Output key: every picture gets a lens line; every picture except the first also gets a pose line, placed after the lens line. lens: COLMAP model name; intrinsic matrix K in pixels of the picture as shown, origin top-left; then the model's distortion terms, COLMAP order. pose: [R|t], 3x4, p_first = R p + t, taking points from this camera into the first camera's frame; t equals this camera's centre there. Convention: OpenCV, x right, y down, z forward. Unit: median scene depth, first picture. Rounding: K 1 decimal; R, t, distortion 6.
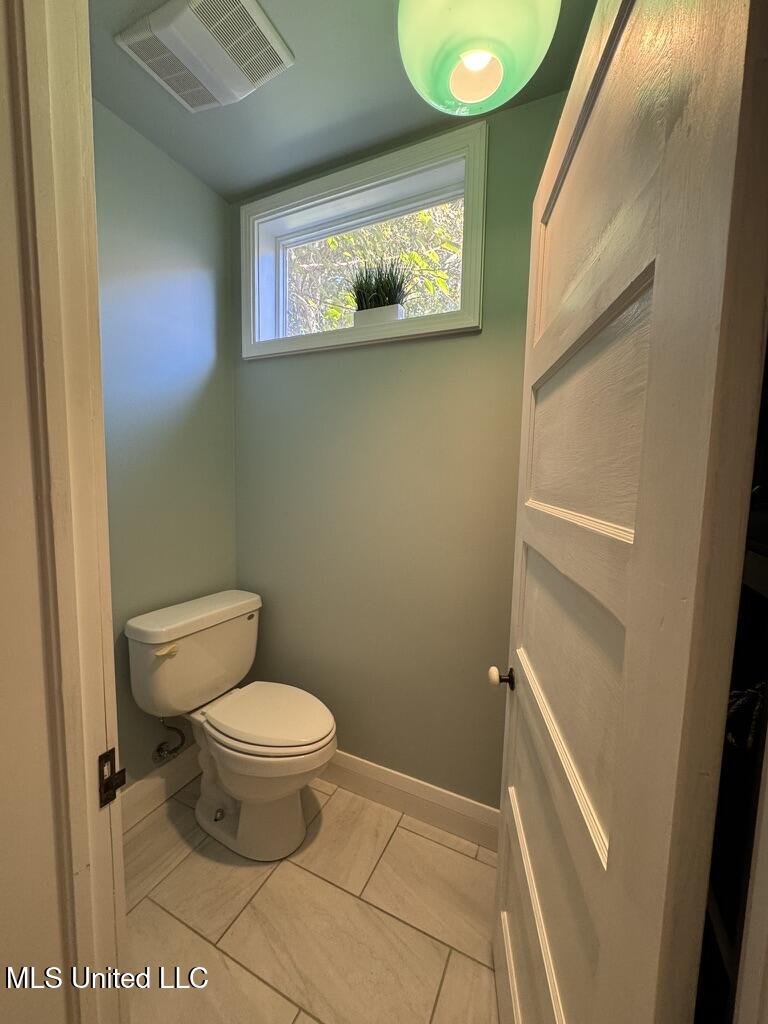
lens RADIAL K [[410.0, 0, 384.7], [0, 410.0, 512.1], [0, 0, 1]] dist [-0.001601, 0.000069]
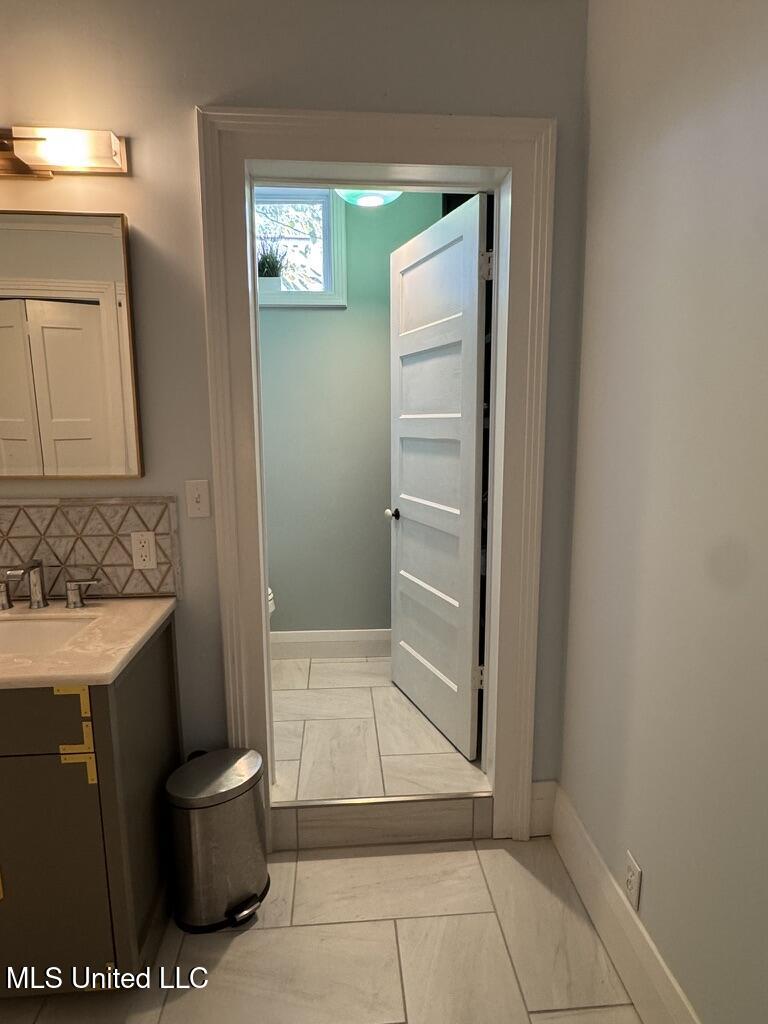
lens RADIAL K [[593.7, 0, 384.0], [0, 593.7, 512.0], [0, 0, 1]] dist [-0.002104, 0.000341]
pose [[0.862888, -0.106473, 0.494052, -0.831594], [0.073330, 0.993588, 0.086054, 0.126534], [-0.500046, -0.038026, 0.865163, -1.007109]]
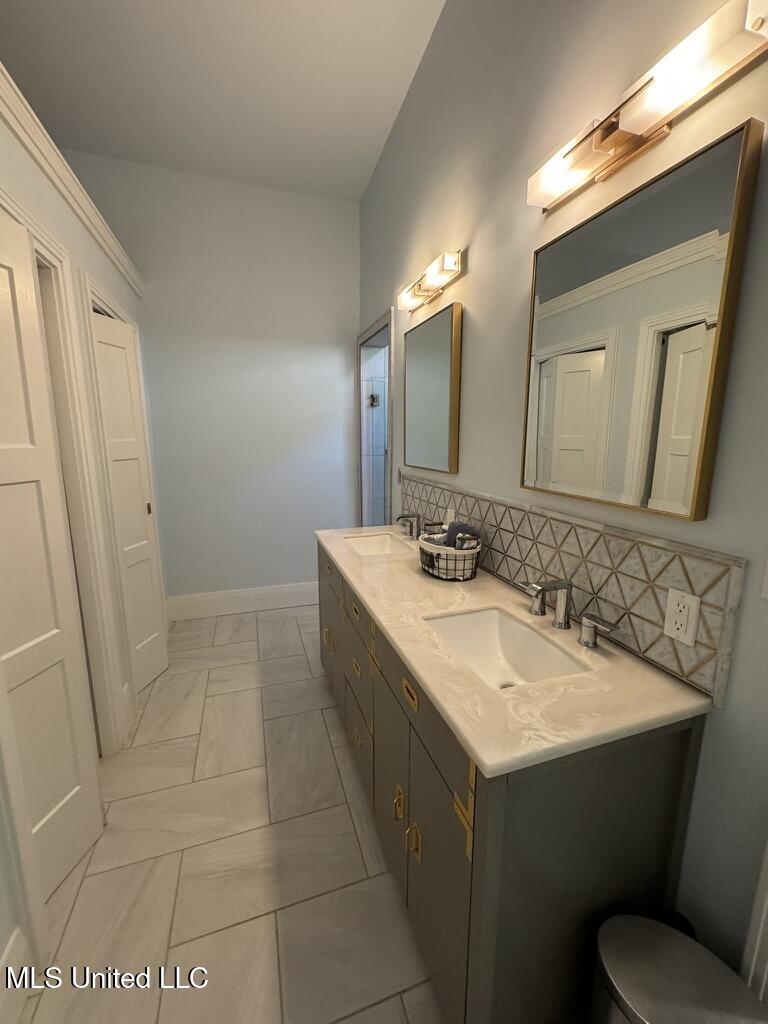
lens RADIAL K [[410.0, 0, 384.7], [0, 410.0, 512.1], [0, 0, 1]] dist [-0.001601, 0.000069]
pose [[0.699869, 0.110534, -0.705667, -0.516266], [-0.054750, 0.993349, 0.101296, 0.069652], [0.712170, -0.032258, 0.701265, -0.384726]]
